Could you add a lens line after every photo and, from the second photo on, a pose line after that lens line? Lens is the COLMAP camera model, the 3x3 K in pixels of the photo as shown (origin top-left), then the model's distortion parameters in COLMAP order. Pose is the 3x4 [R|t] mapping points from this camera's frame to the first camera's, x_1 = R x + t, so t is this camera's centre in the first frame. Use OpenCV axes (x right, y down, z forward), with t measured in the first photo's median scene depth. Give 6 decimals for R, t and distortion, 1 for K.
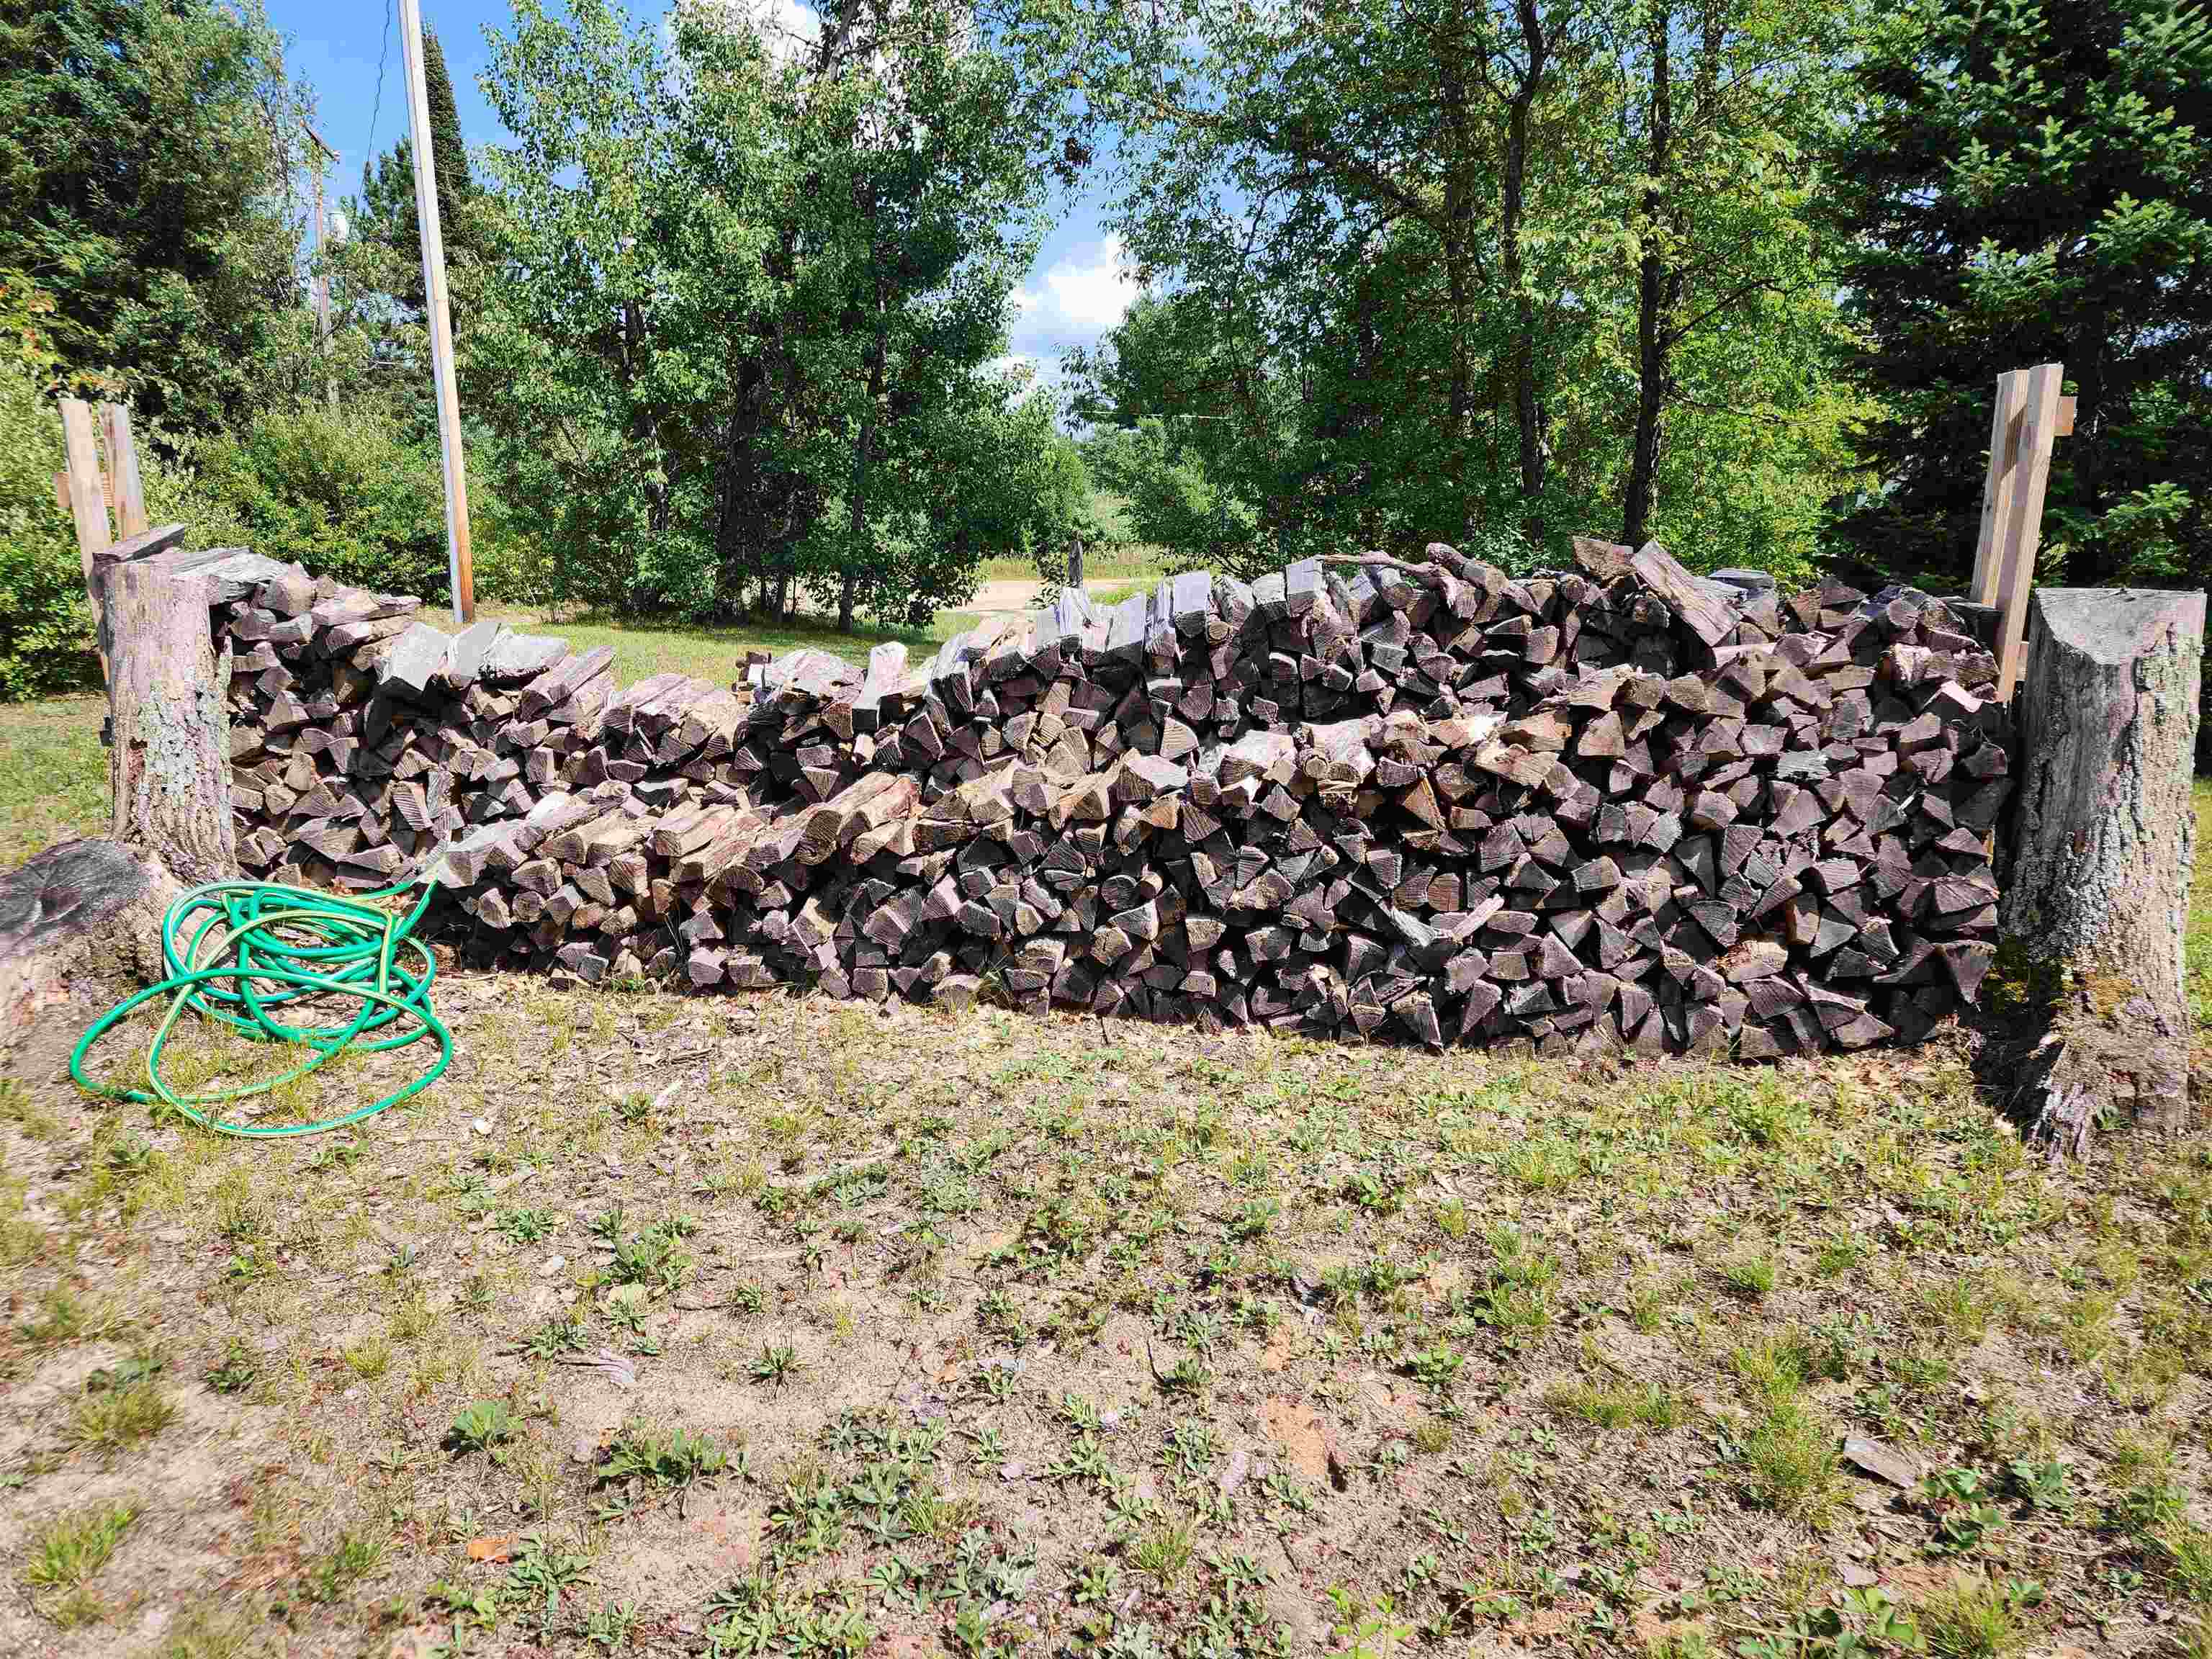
lens RADIAL K [[1482.3, 0, 1107.1], [0, 1482.3, 827.6], [0, 0, 1]] dist [0.000902, -0.000106]
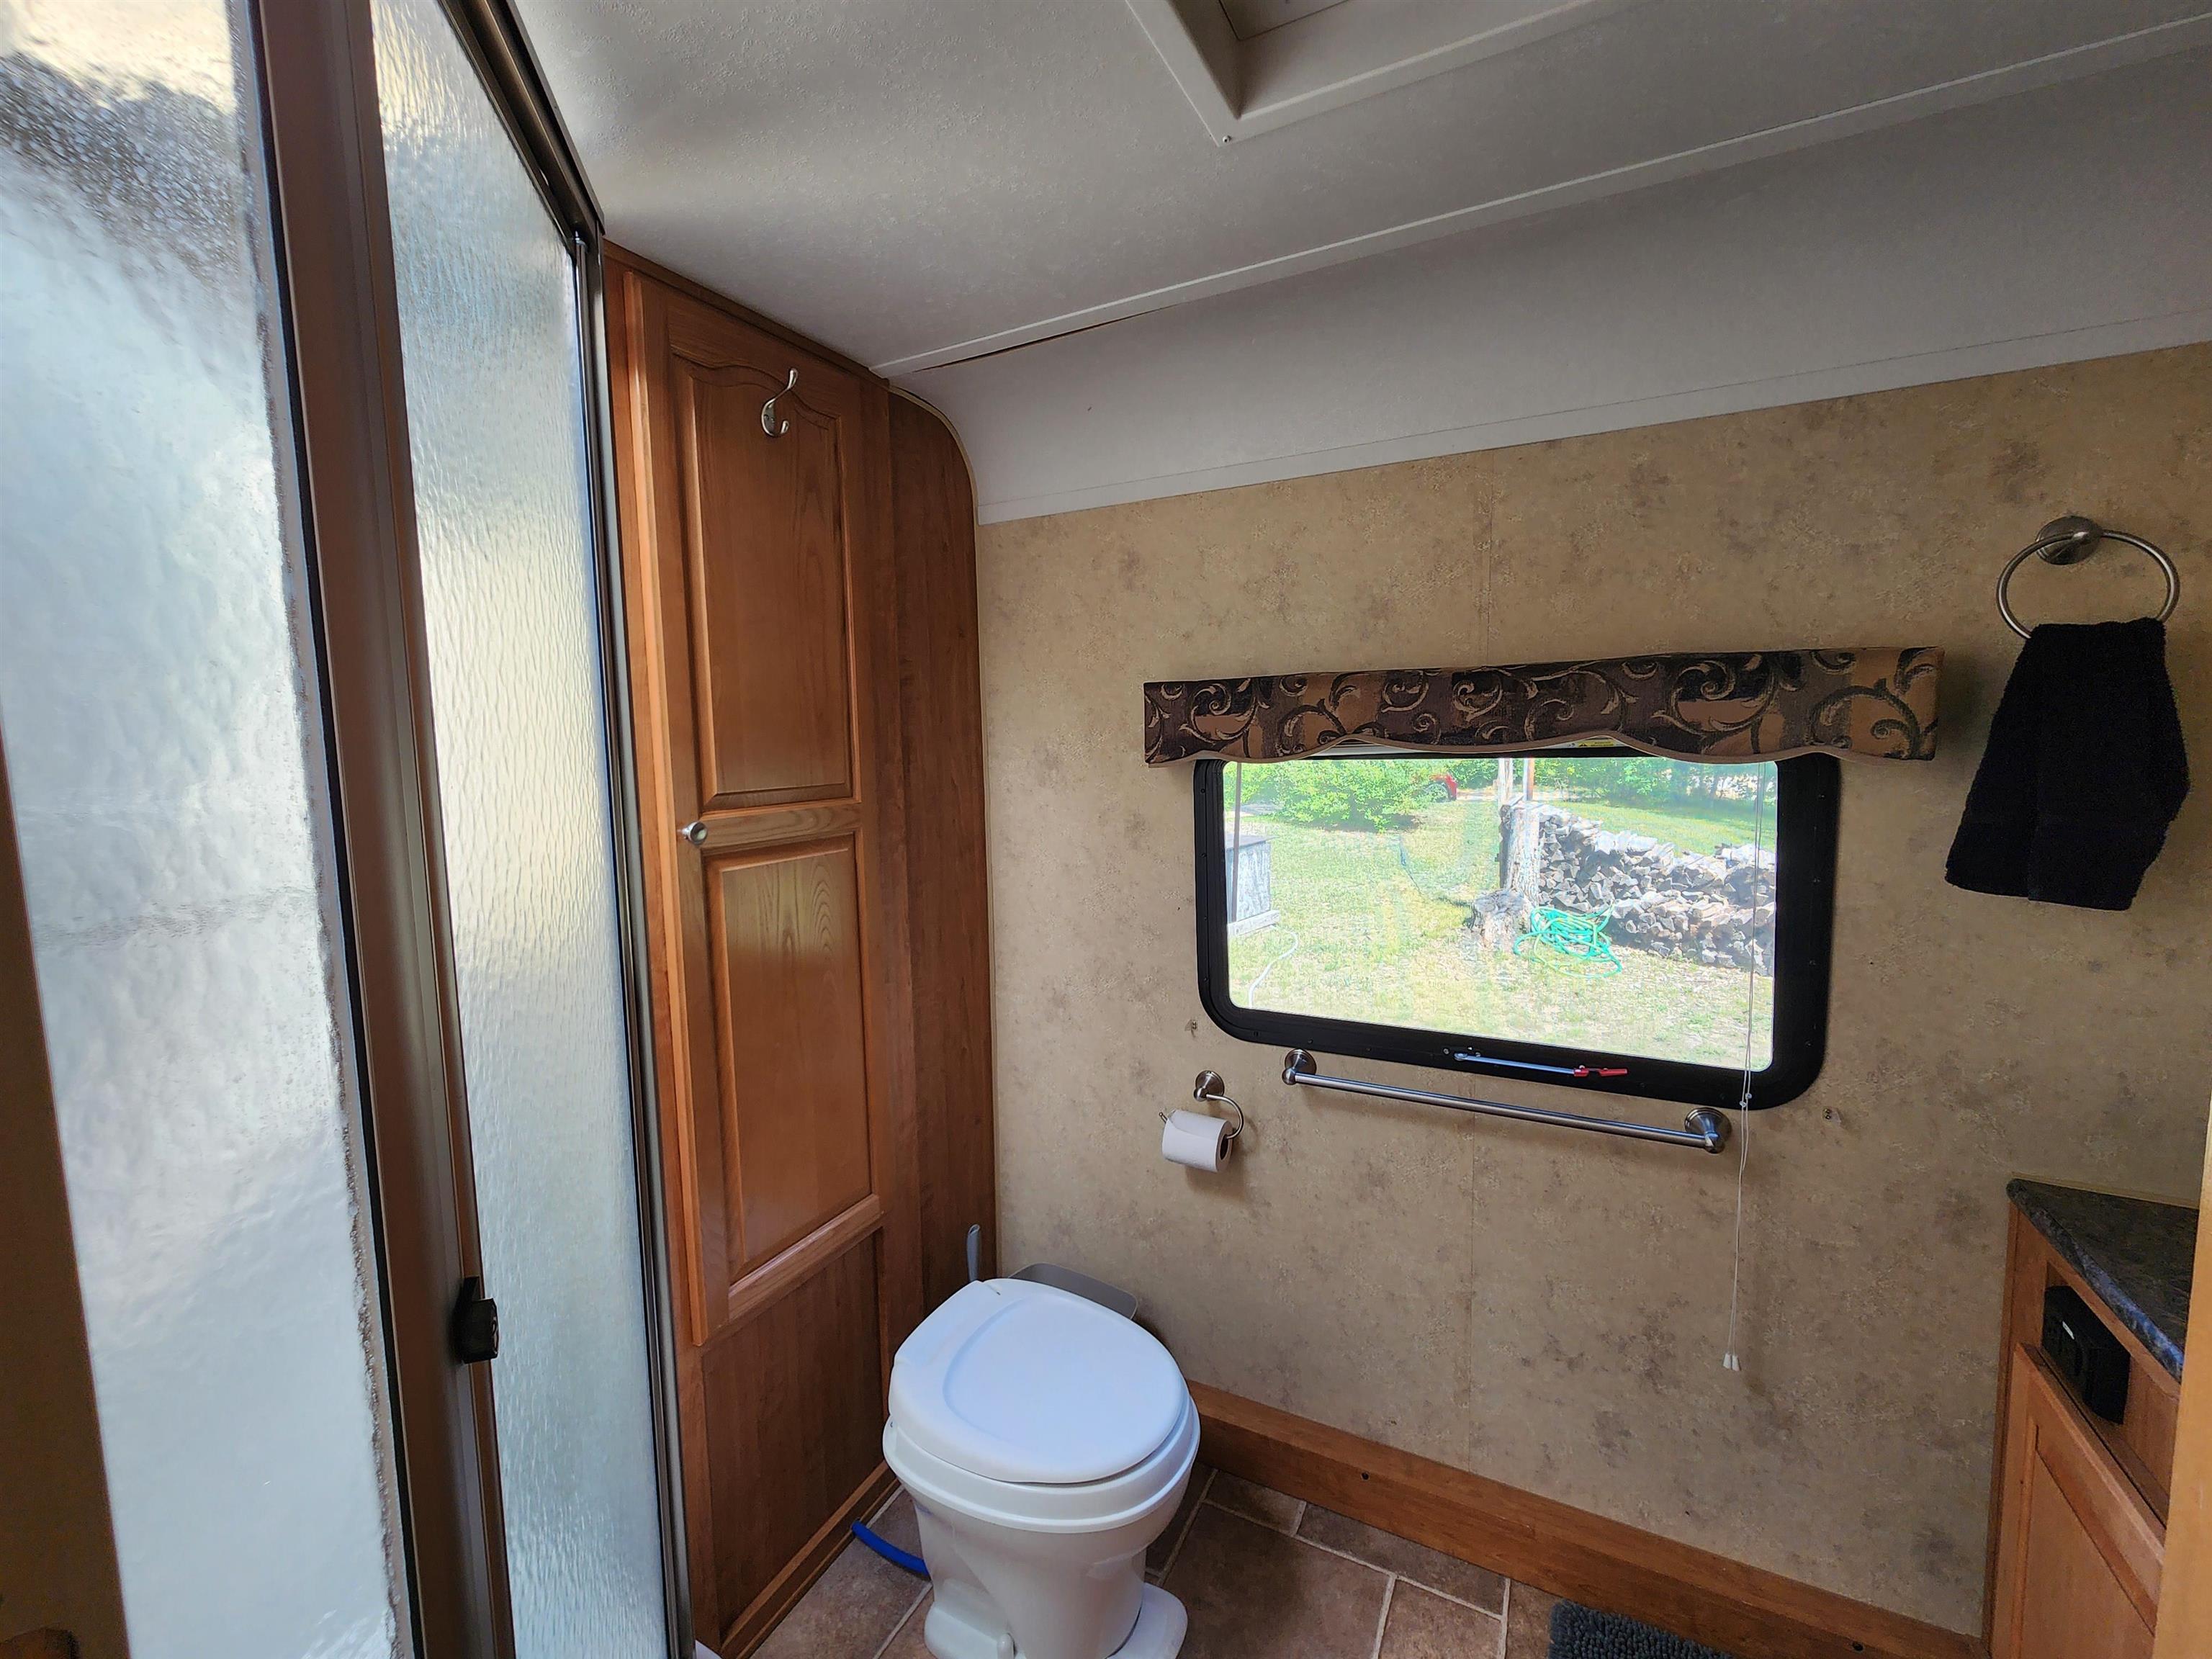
lens RADIAL K [[910.2, 0, 1097.7], [0, 910.2, 830.3], [0, 0, 1]] dist [-0.001078, 0.000411]
pose [[0.700411, 0.067533, -0.710538, 0.137704], [-0.125197, 0.991703, -0.029156, 0.046432], [0.702674, 0.109379, 0.703055, -1.074581]]
